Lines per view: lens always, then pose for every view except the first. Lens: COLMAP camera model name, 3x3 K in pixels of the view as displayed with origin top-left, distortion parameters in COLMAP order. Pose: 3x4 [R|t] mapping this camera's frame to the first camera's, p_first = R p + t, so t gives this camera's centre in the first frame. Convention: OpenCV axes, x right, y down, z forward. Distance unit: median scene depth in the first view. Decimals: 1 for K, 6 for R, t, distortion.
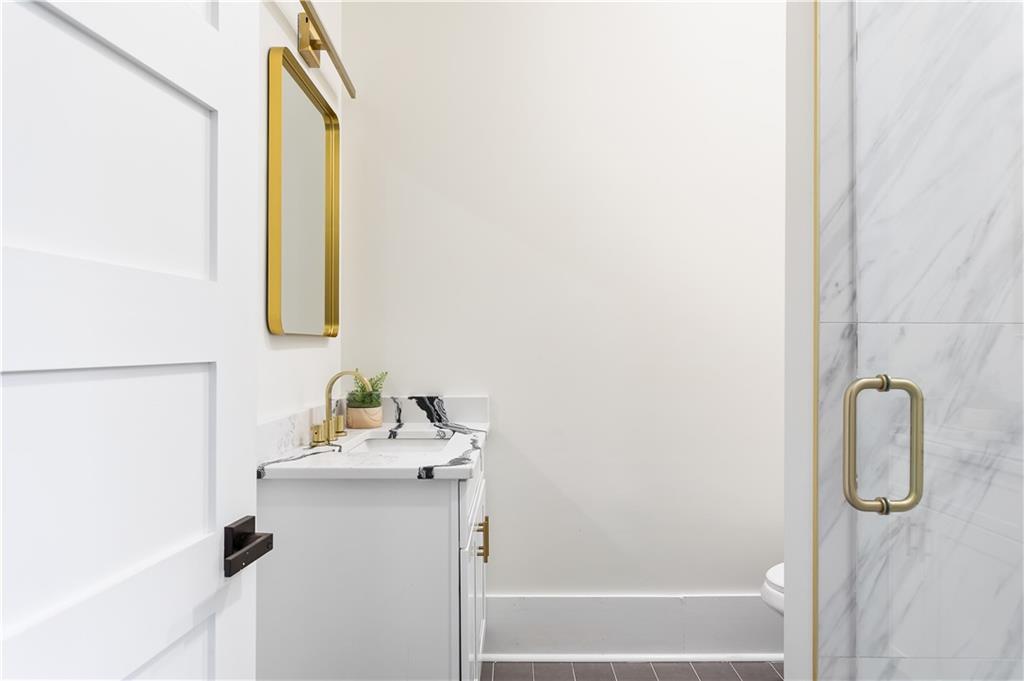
lens RADIAL K [[635.5, 0, 512.0], [0, 635.5, 340.5], [0, 0, 1]] dist [-0.004513, 0.000964]
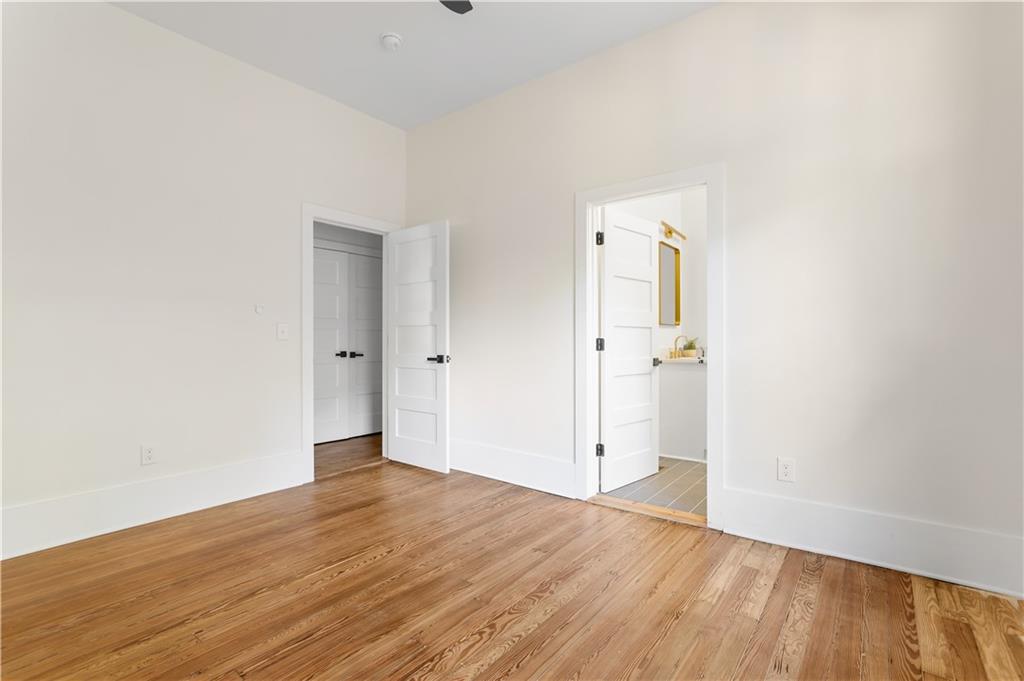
lens RADIAL K [[470.3, 0, 512.0], [0, 470.3, 340.5], [0, 0, 1]] dist [0.000541, 0.000167]
pose [[0.803733, -0.002288, -0.594986, 0.404115], [0.006754, 0.999963, 0.005279, 0.049487], [0.594952, -0.008261, 0.803719, -1.229536]]
